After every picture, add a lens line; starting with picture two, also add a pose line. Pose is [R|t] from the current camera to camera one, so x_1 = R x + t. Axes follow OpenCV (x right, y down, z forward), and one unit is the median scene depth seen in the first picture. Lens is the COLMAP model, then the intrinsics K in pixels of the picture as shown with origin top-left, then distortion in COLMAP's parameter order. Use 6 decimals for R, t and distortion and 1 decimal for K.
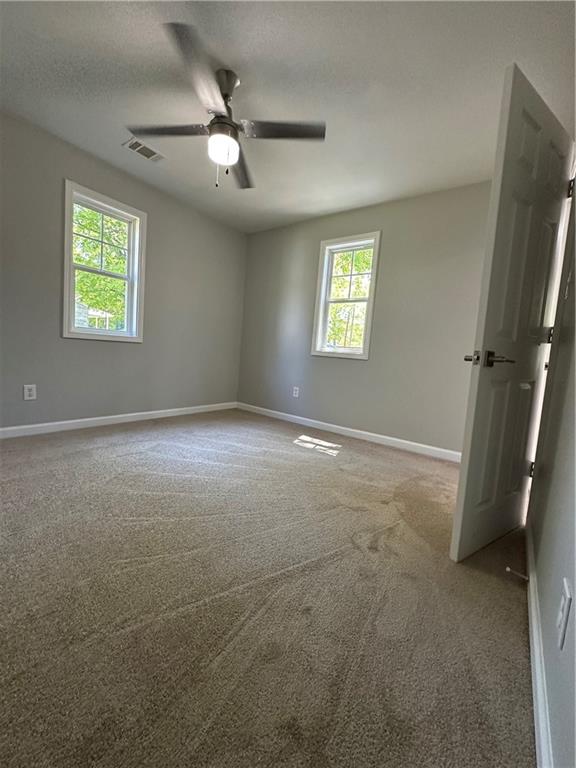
lens RADIAL K [[305.9, 0, 288.0], [0, 305.9, 384.0], [0, 0, 1]] dist [-0.000804, -0.000124]
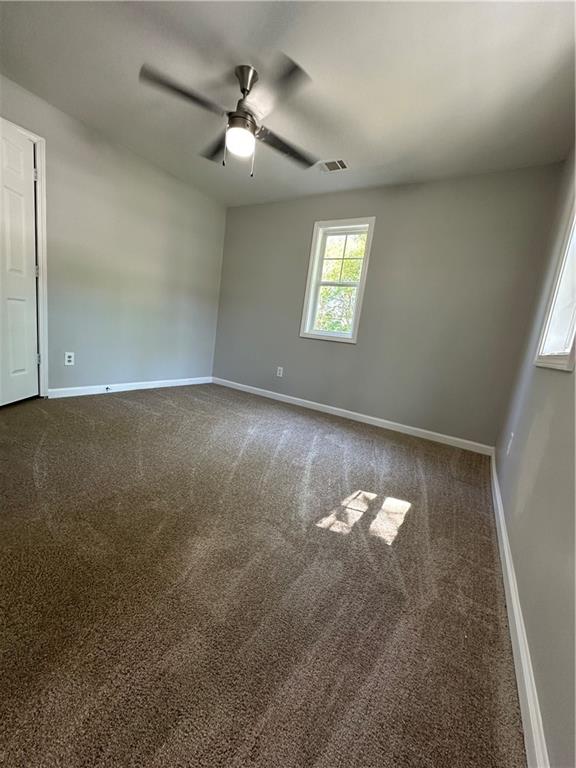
lens RADIAL K [[305.9, 0, 288.0], [0, 305.9, 384.0], [0, 0, 1]] dist [-0.000804, -0.000124]
pose [[0.100151, 0.099210, -0.990014, 0.682990], [-0.215698, 0.973519, 0.075737, -0.039368], [0.971311, 0.205959, 0.118898, 0.865322]]
